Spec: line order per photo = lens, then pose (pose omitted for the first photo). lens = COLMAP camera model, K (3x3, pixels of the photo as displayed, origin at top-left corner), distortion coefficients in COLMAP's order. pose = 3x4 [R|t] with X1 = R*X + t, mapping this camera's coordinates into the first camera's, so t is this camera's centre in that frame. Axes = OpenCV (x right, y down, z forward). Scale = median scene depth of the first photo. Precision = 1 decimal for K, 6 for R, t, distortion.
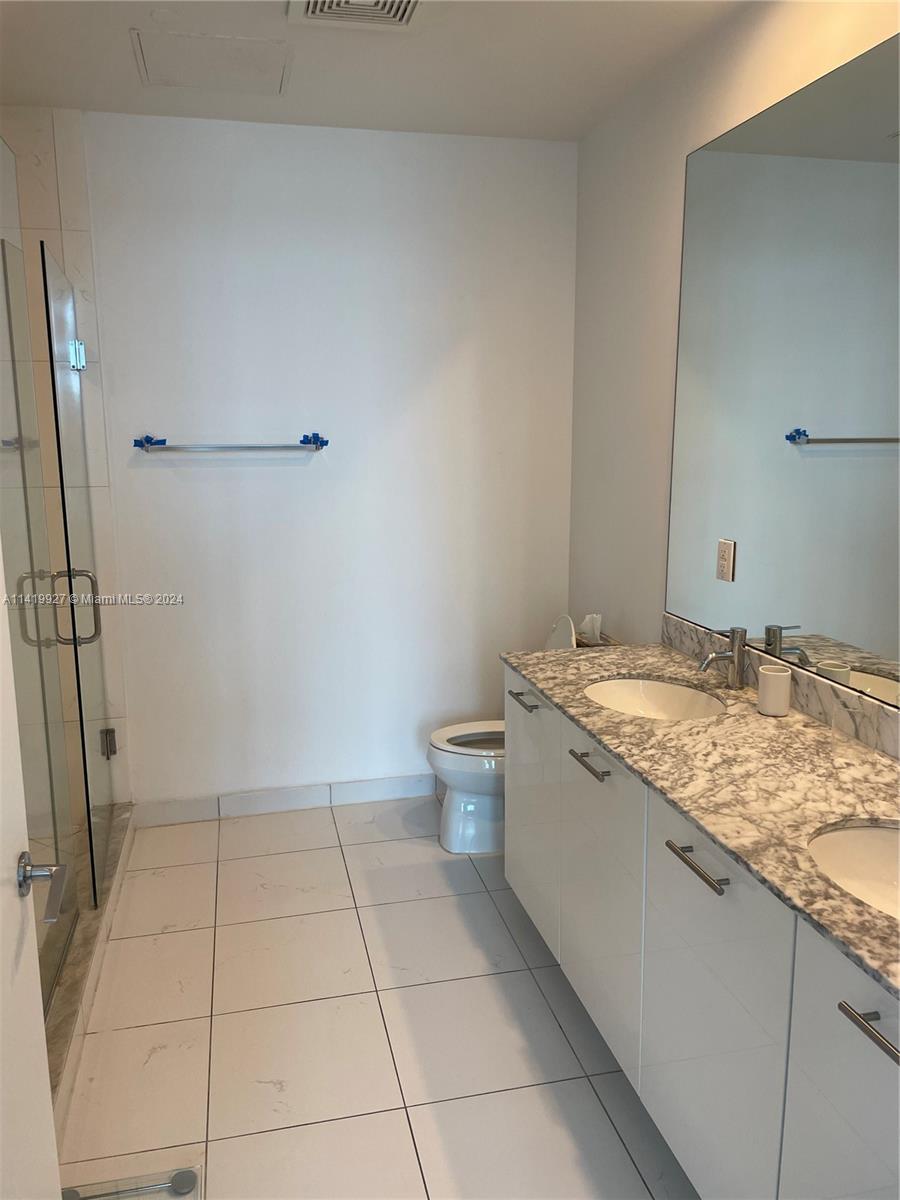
lens RADIAL K [[909.4, 0, 450.0], [0, 909.4, 600.0], [0, 0, 1]] dist [0.073874, -0.100295]
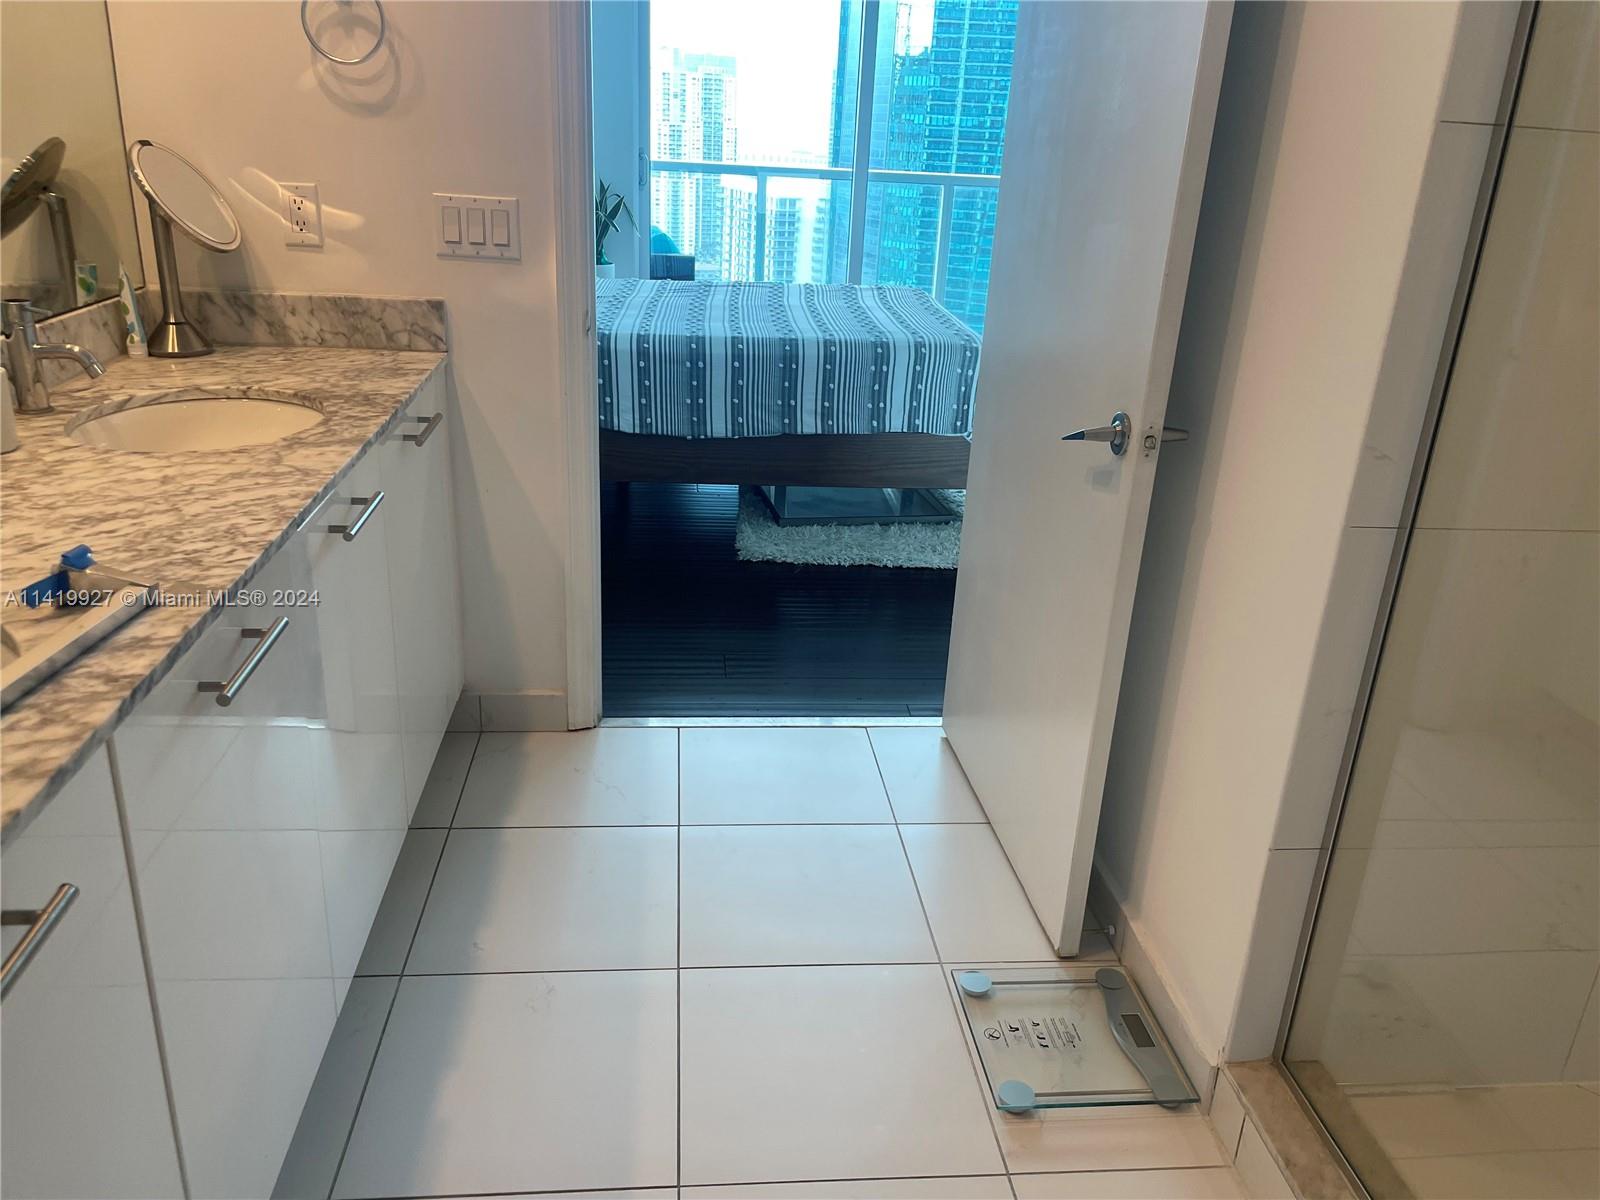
lens RADIAL K [[1212.6, 0, 797.4], [0, 1212.6, 608.7], [0, 0, 1]] dist [0.073874, -0.100295]
pose [[-0.989178, -0.097690, 0.109473, -0.186456], [-0.024353, 0.845084, 0.534078, -0.174577], [-0.144688, 0.525632, -0.838317, 1.534165]]
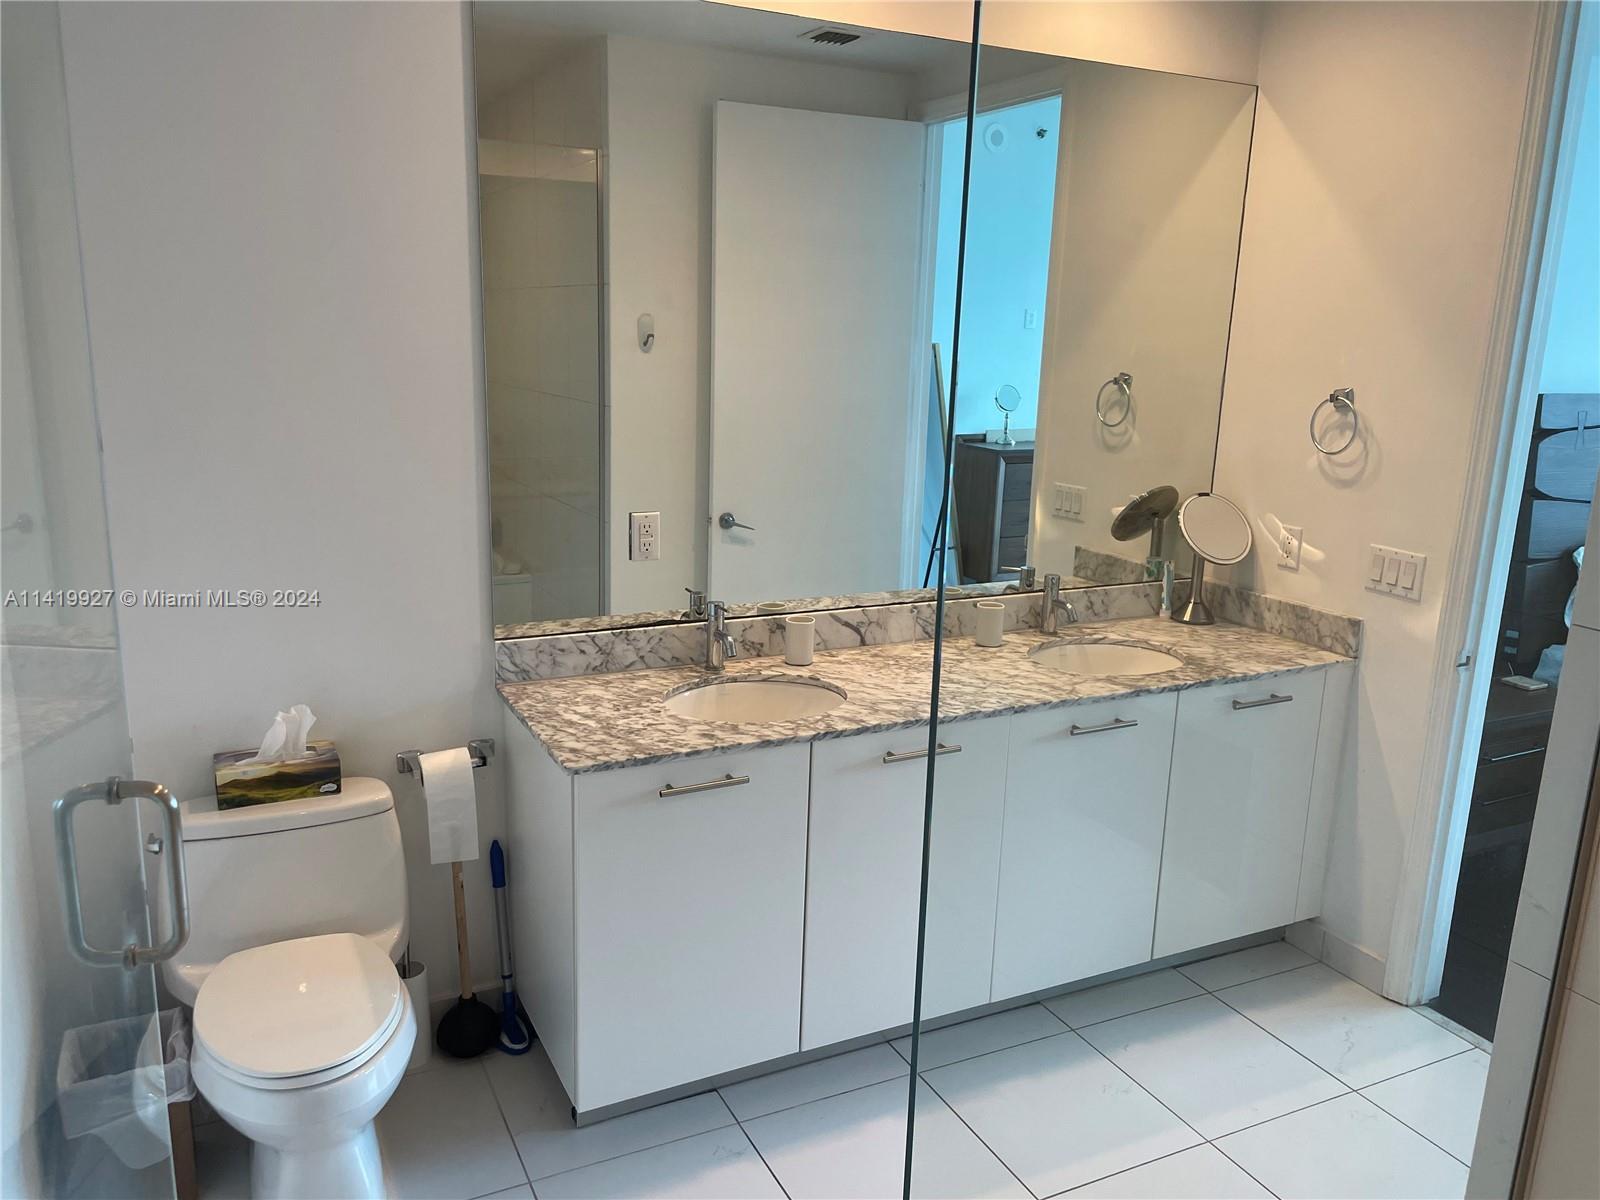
lens RADIAL K [[1212.6, 0, 797.4], [0, 1212.6, 608.7], [0, 0, 1]] dist [0.073874, -0.100295]
pose [[-0.225474, -0.232329, 0.946142, -1.016538], [0.152833, 0.950691, 0.269868, -0.332794], [-0.962187, 0.205450, -0.178848, 1.390843]]
